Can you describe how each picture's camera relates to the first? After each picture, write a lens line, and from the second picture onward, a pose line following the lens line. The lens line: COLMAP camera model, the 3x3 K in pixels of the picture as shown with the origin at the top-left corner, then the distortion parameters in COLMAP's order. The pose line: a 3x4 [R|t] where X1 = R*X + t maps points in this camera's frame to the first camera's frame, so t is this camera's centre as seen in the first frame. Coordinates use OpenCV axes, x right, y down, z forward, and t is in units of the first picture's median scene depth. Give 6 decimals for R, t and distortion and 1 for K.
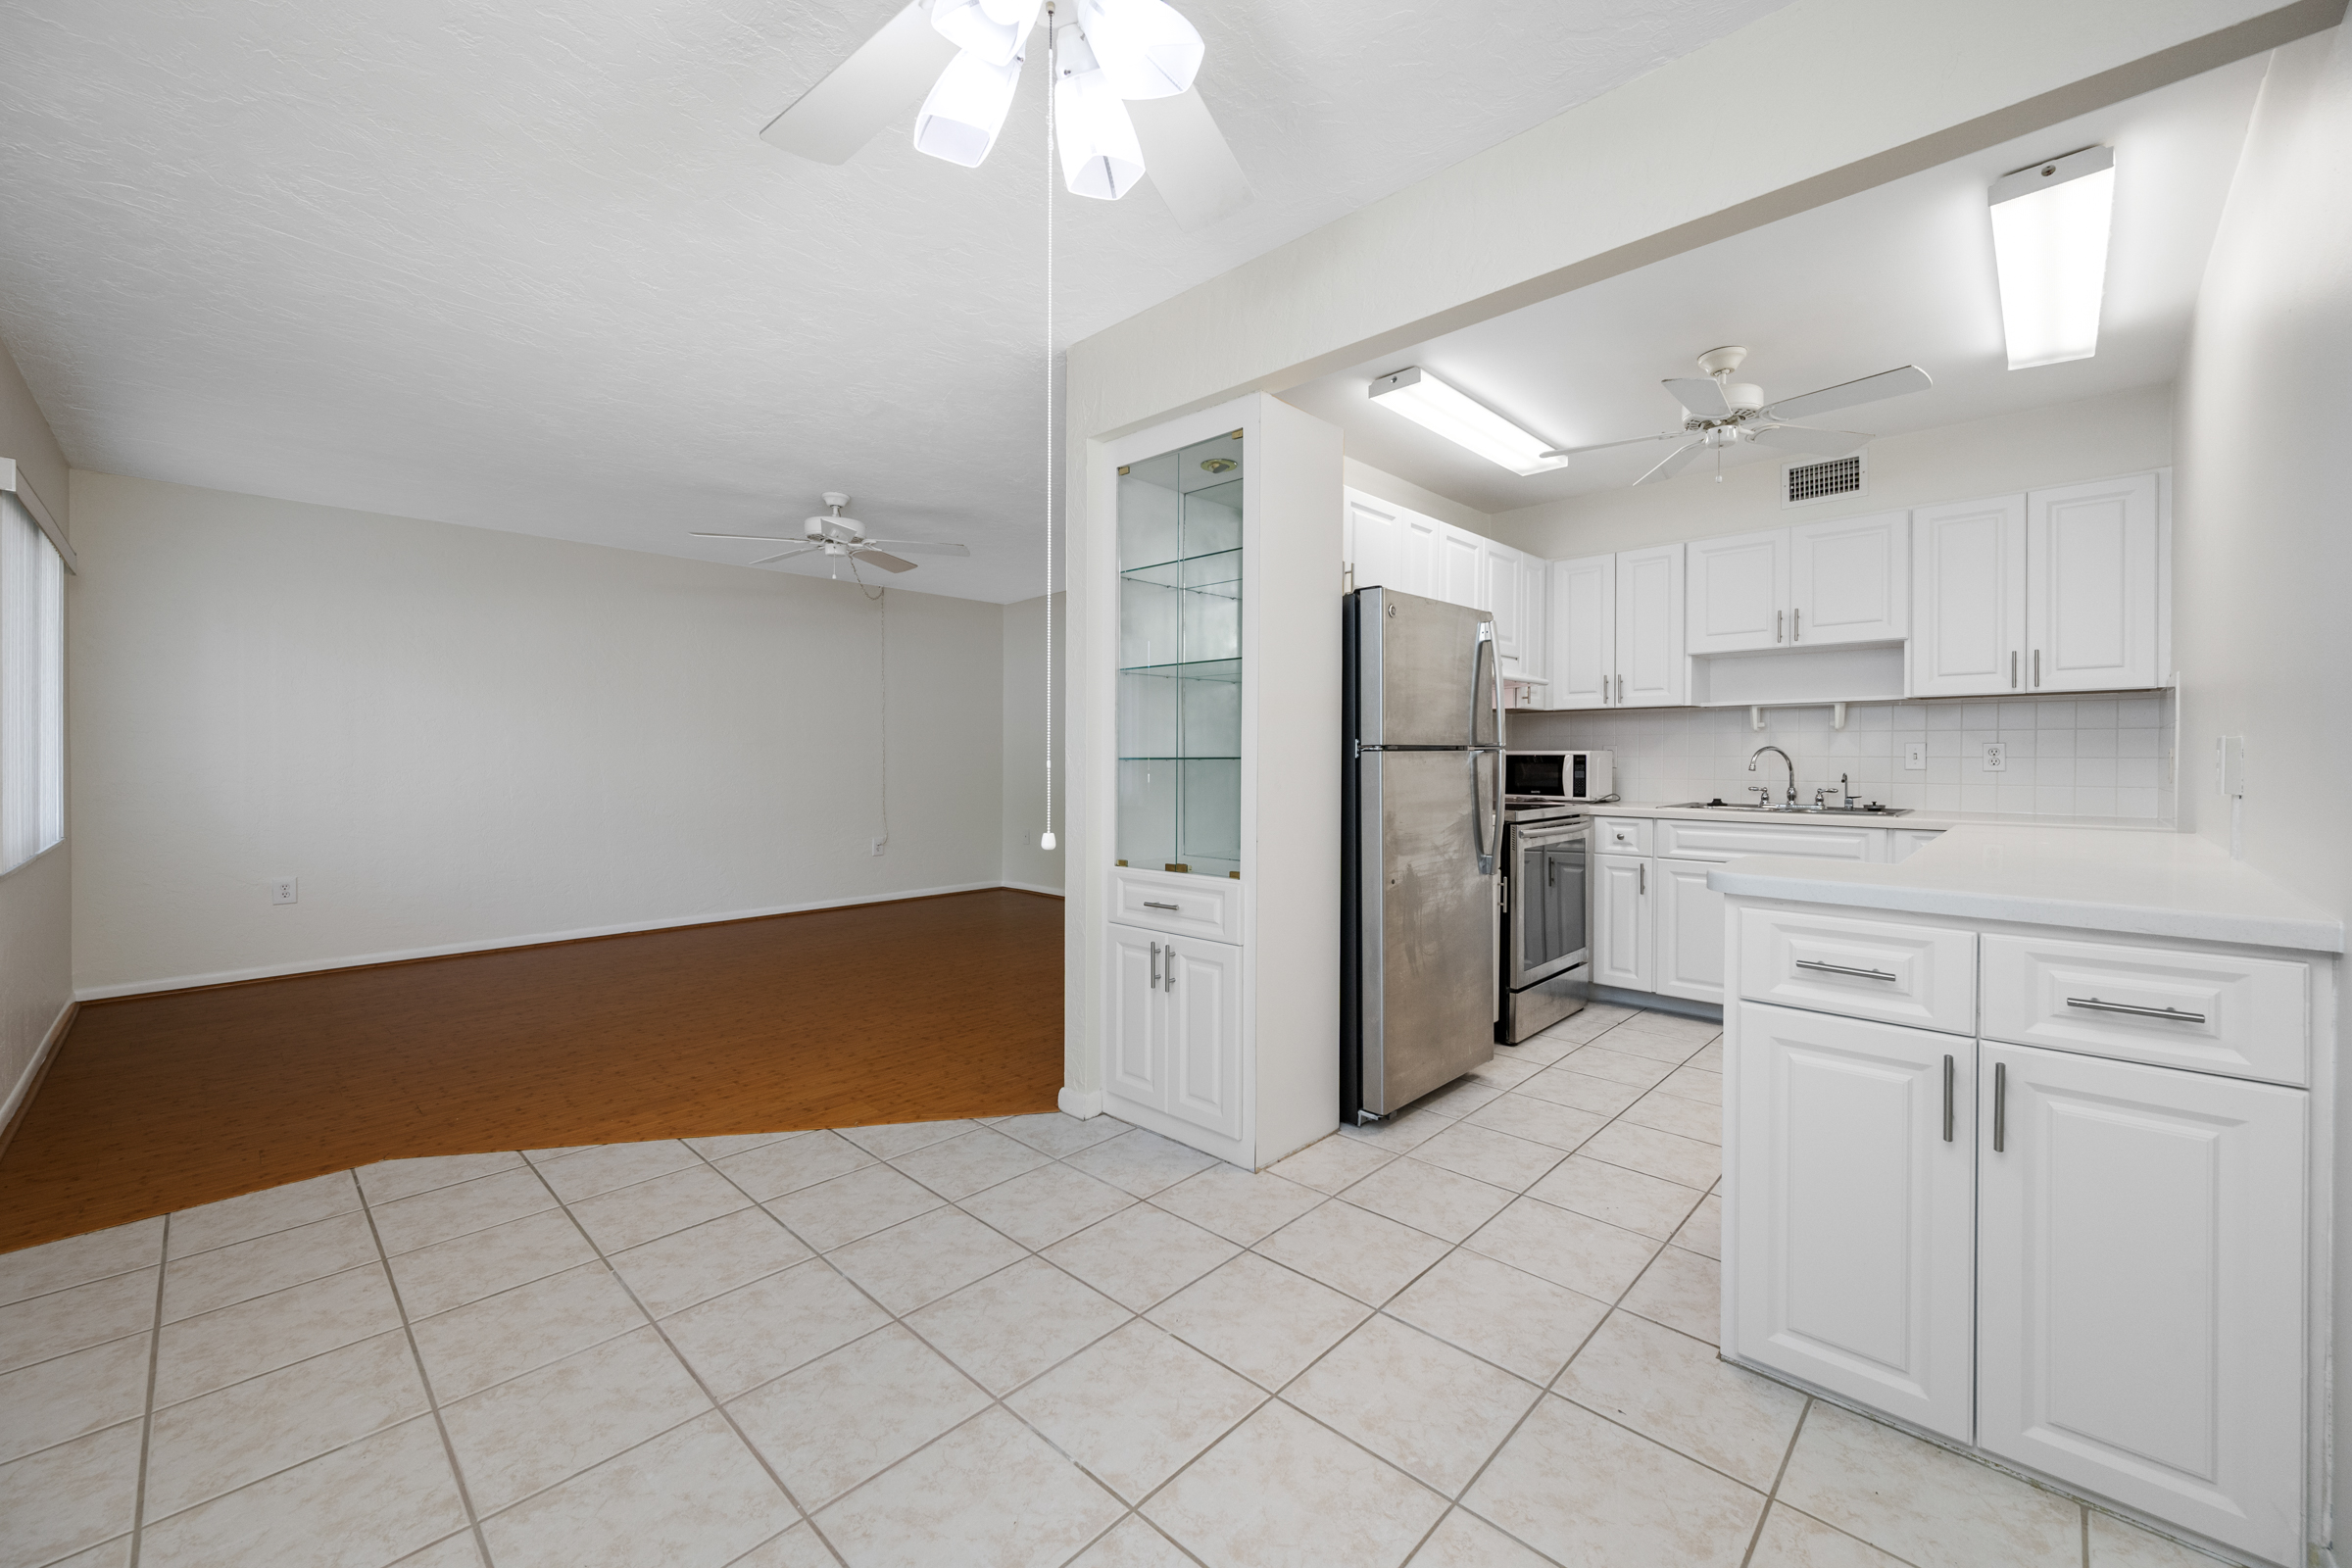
lens RADIAL K [[931.3, 0, 1169.5], [0, 931.3, 769.1], [0, 0, 1]] dist [0.001577, -0.000294]
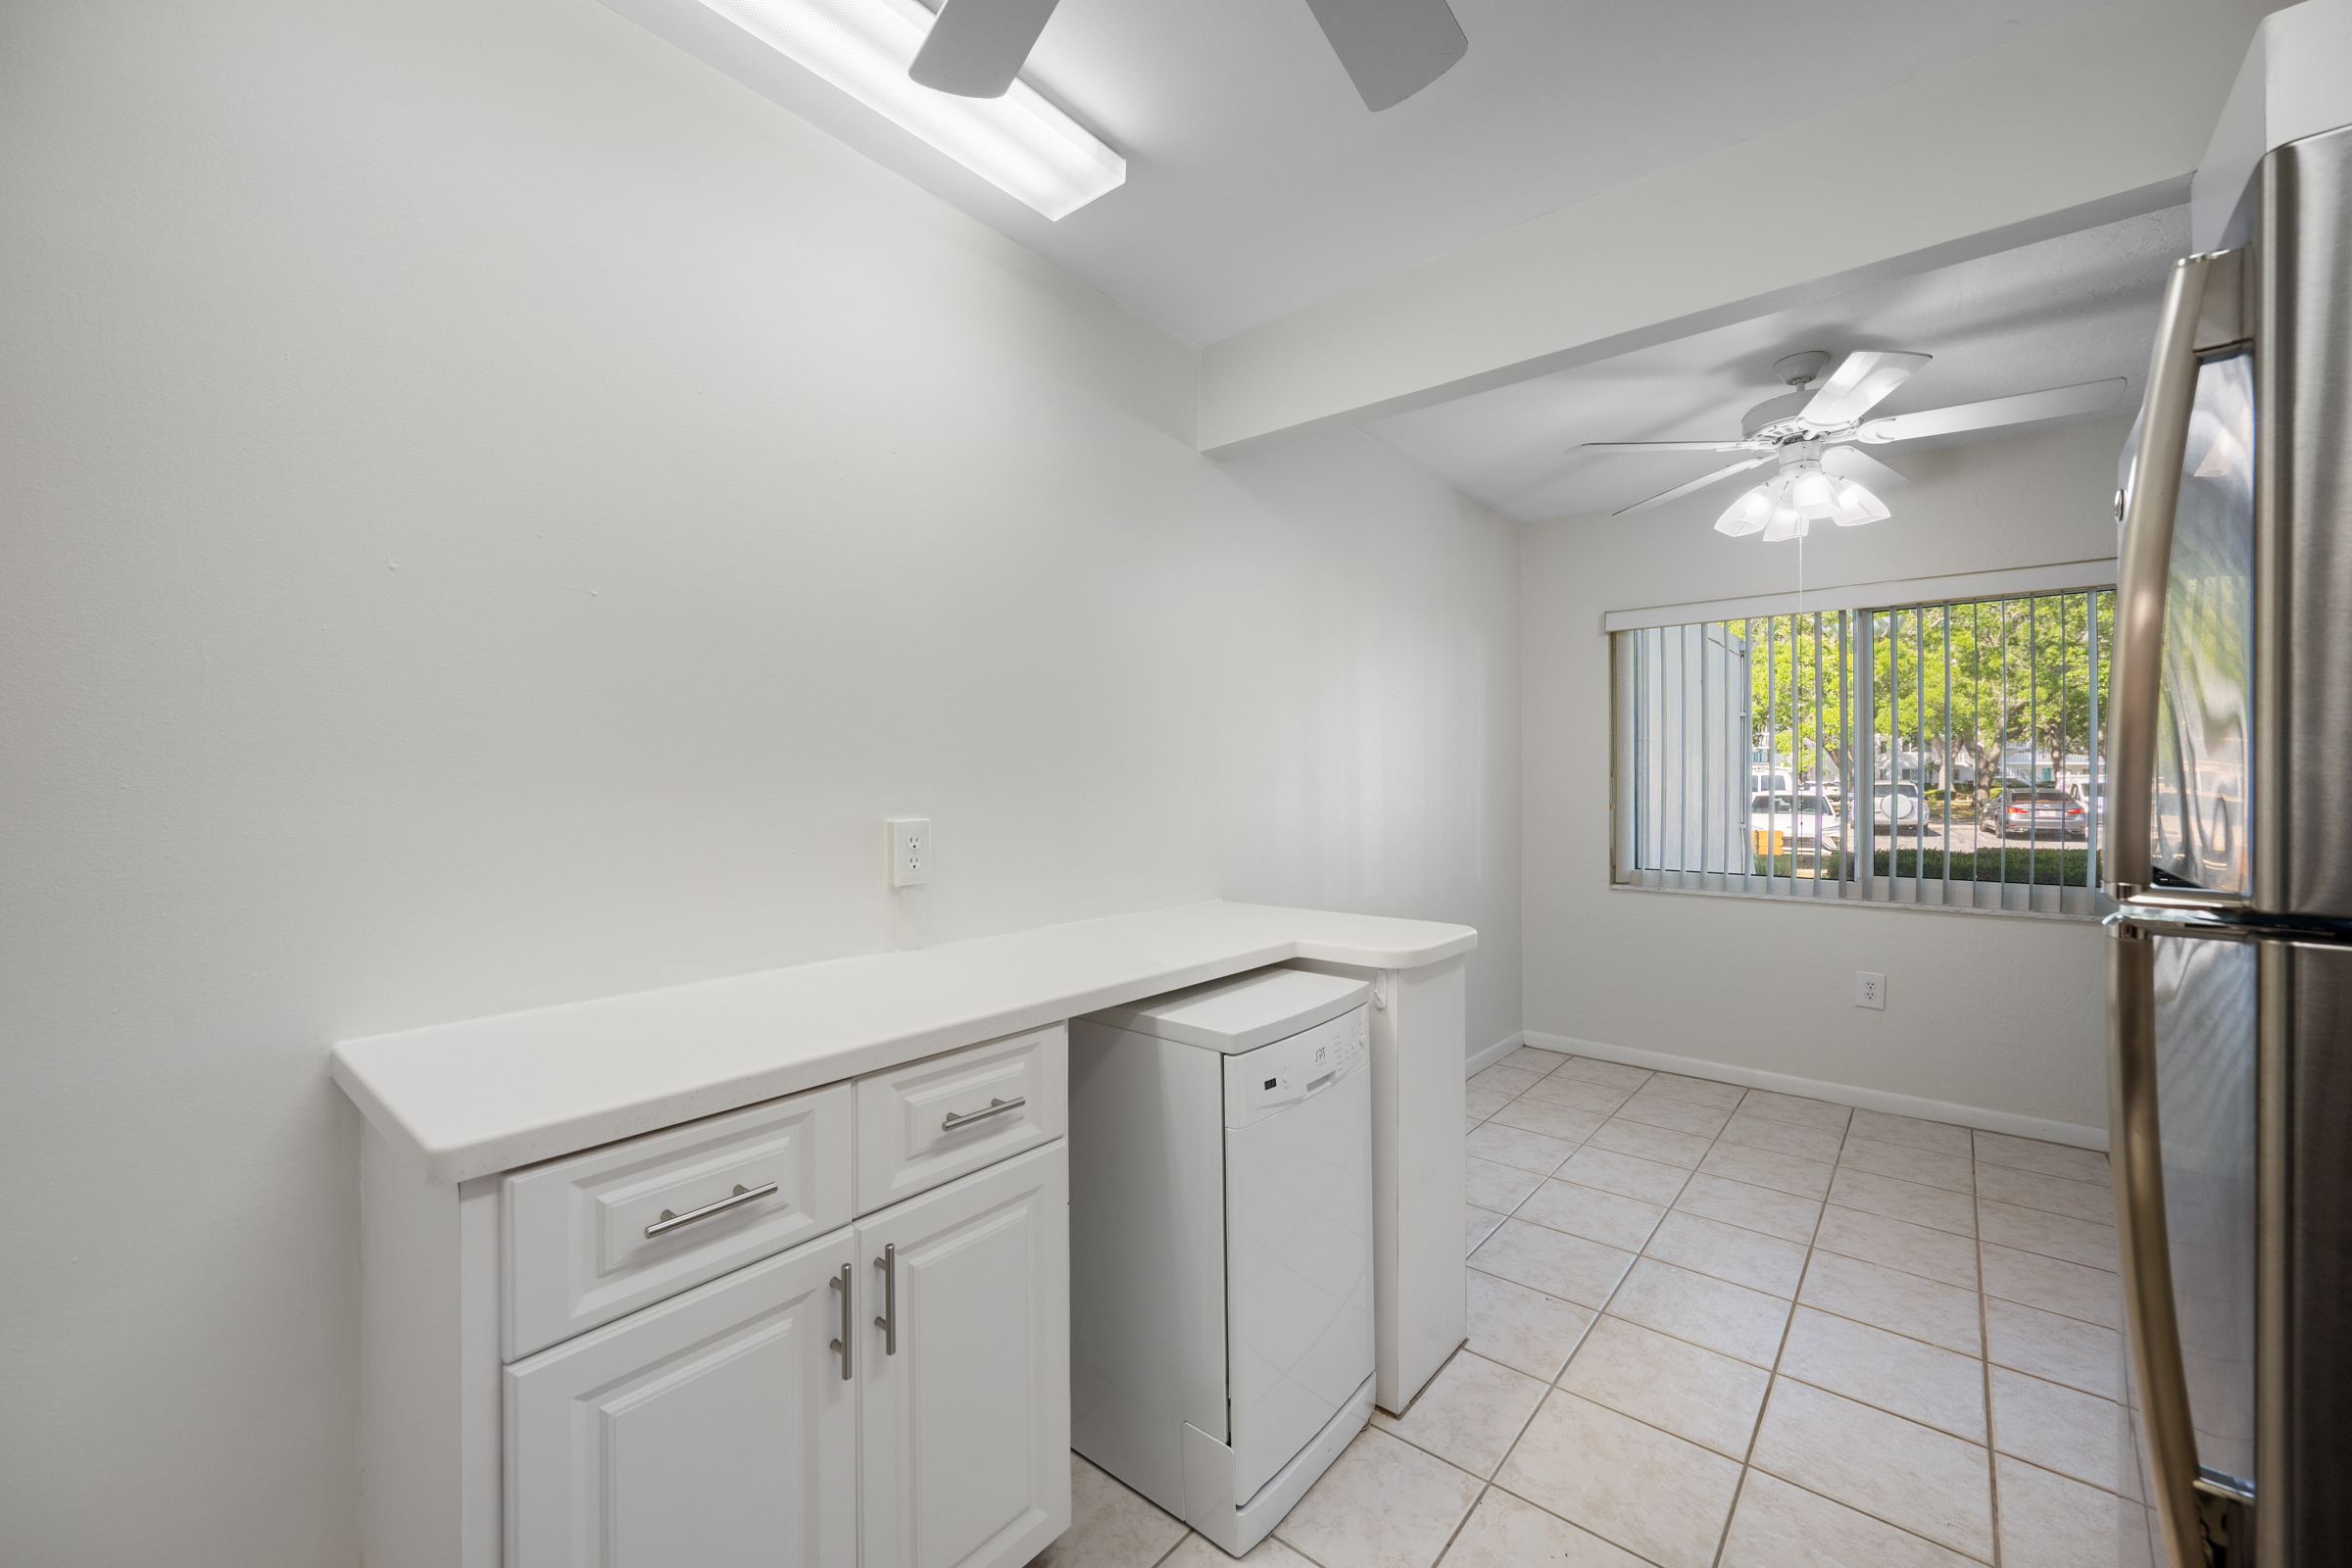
lens RADIAL K [[931.3, 0, 1190.3], [0, 931.3, 765.3], [0, 0, 1]] dist [0.001577, -0.000294]
pose [[-0.996297, -0.000765, -0.085973, 0.608679], [-0.000657, 0.999999, -0.001284, -0.057179], [0.085974, -0.001223, -0.996297, 1.255552]]
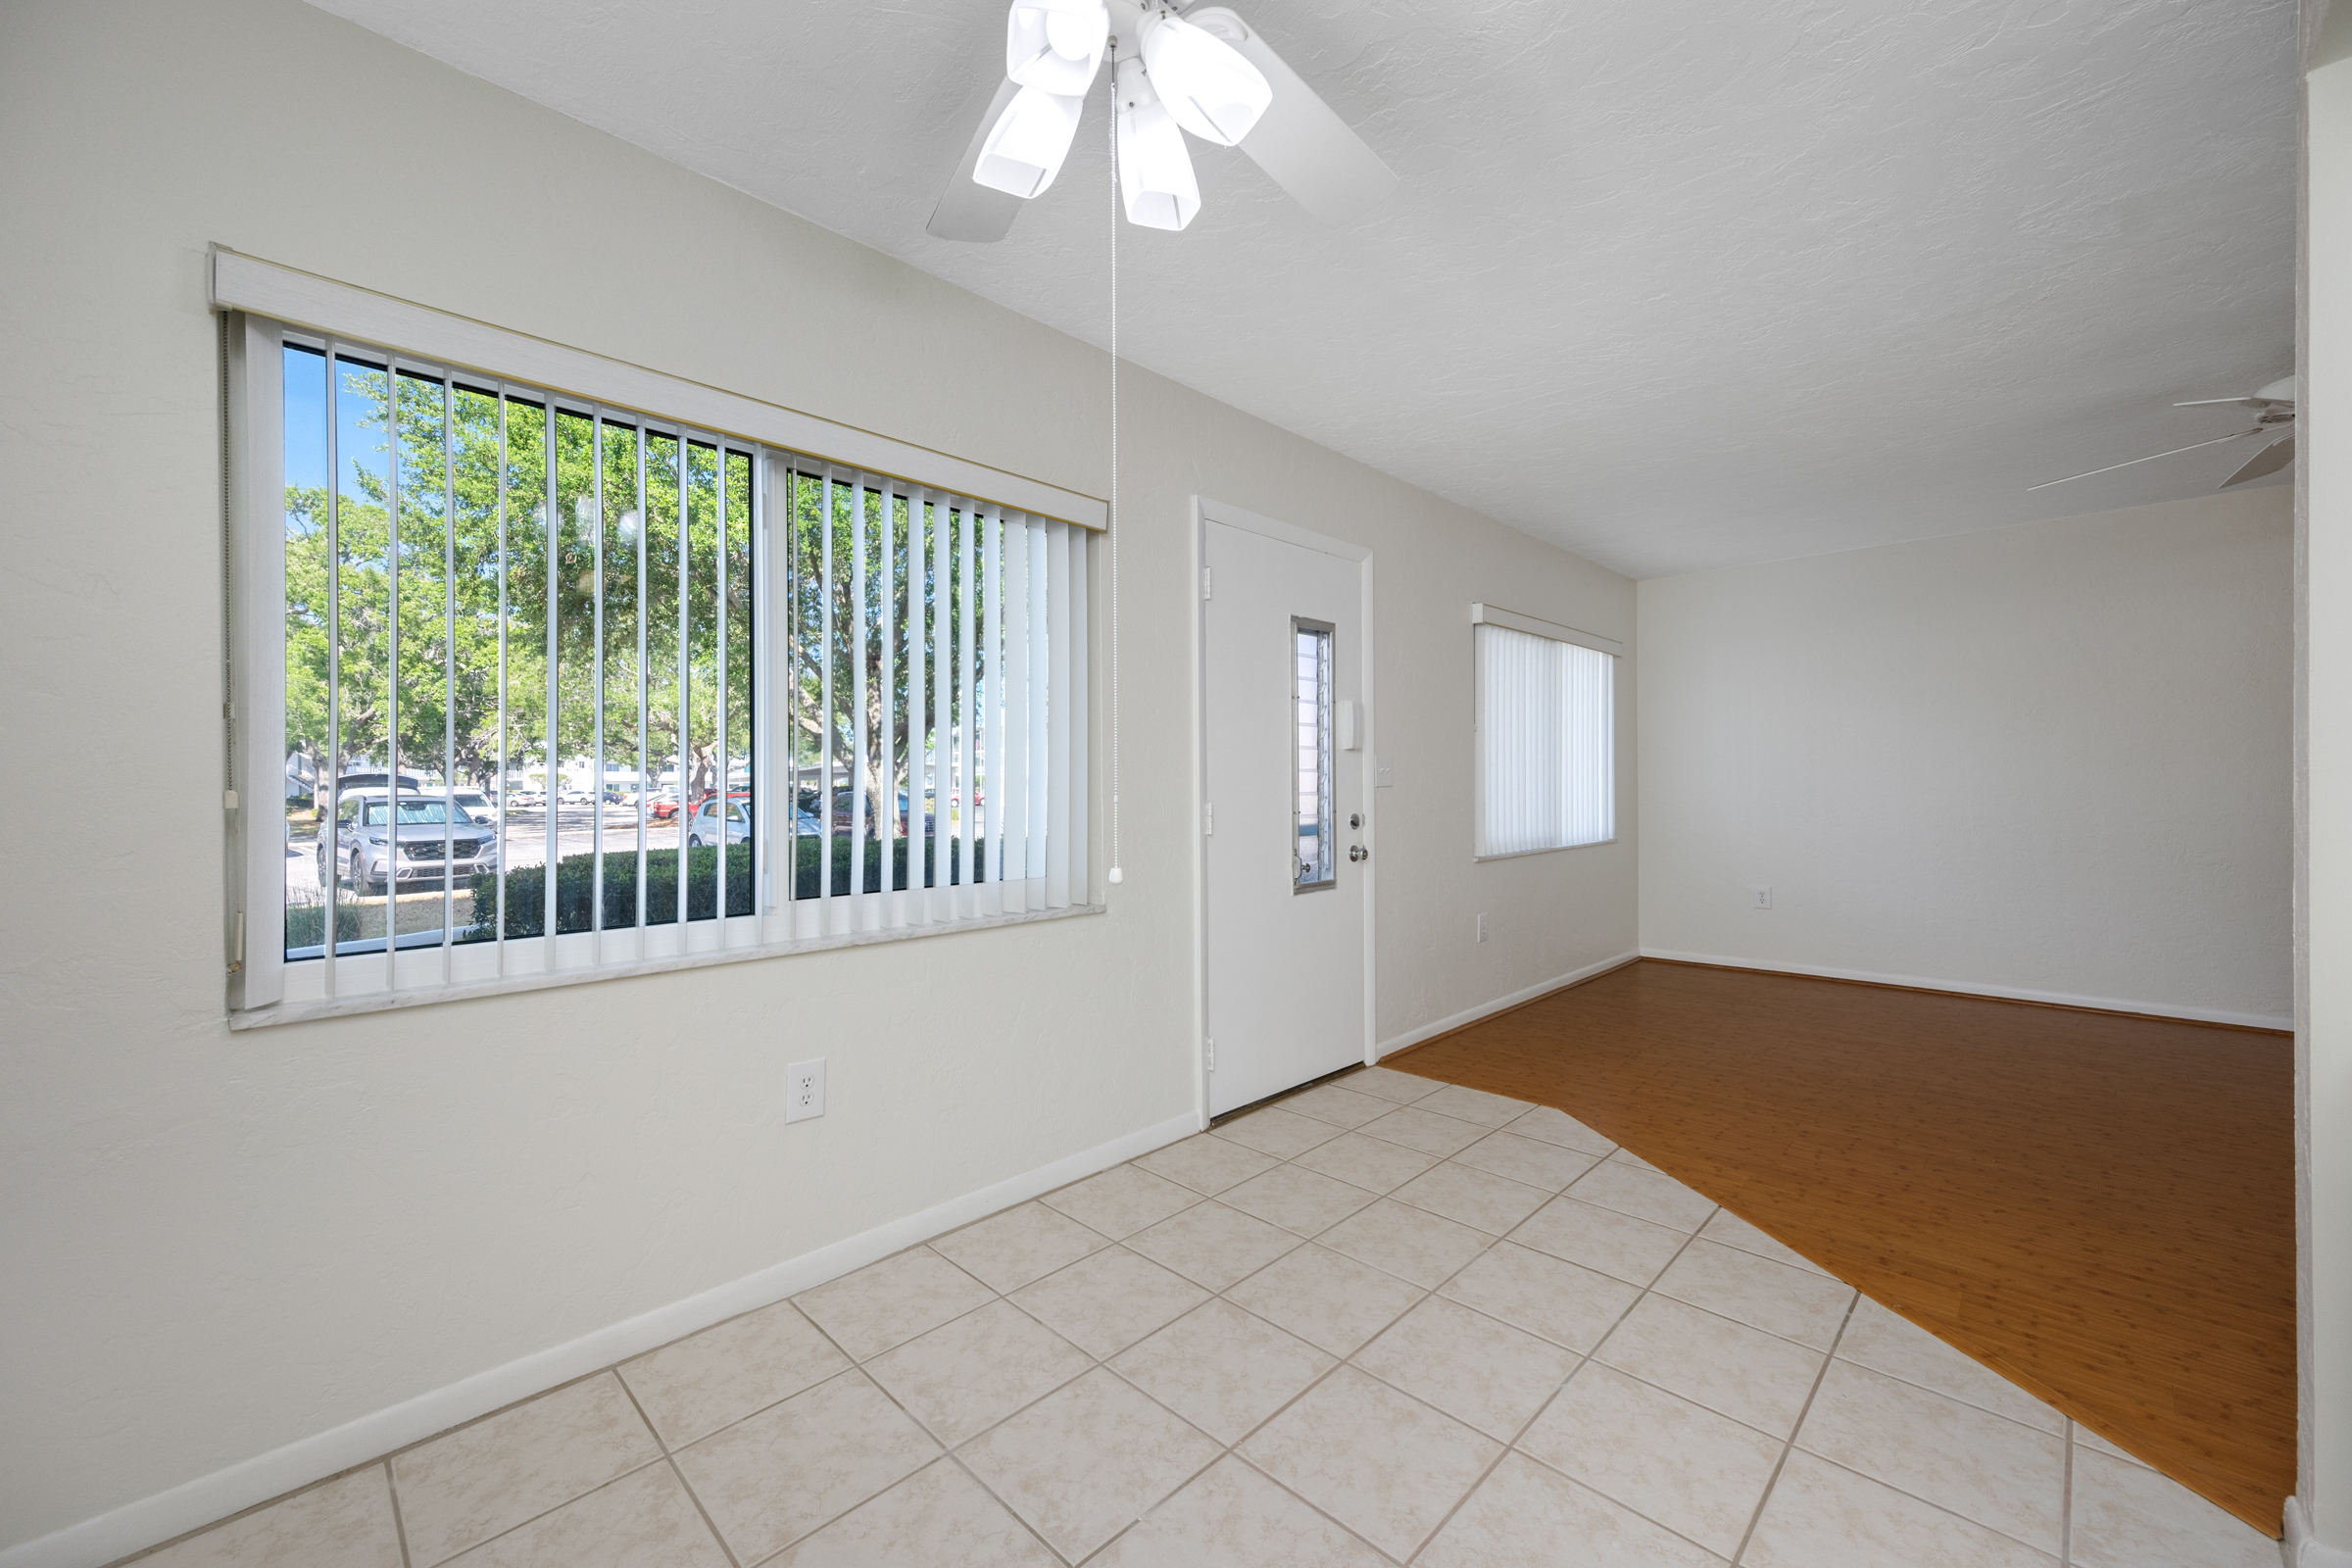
lens RADIAL K [[931.3, 0, 1181.1], [0, 931.3, 795.3], [0, 0, 1]] dist [0.001577, -0.000294]
pose [[-0.020019, 0.010725, -0.999742, 0.355008], [-0.003774, 0.999935, 0.010803, -0.009910], [0.999792, 0.003990, -0.019978, 0.449702]]
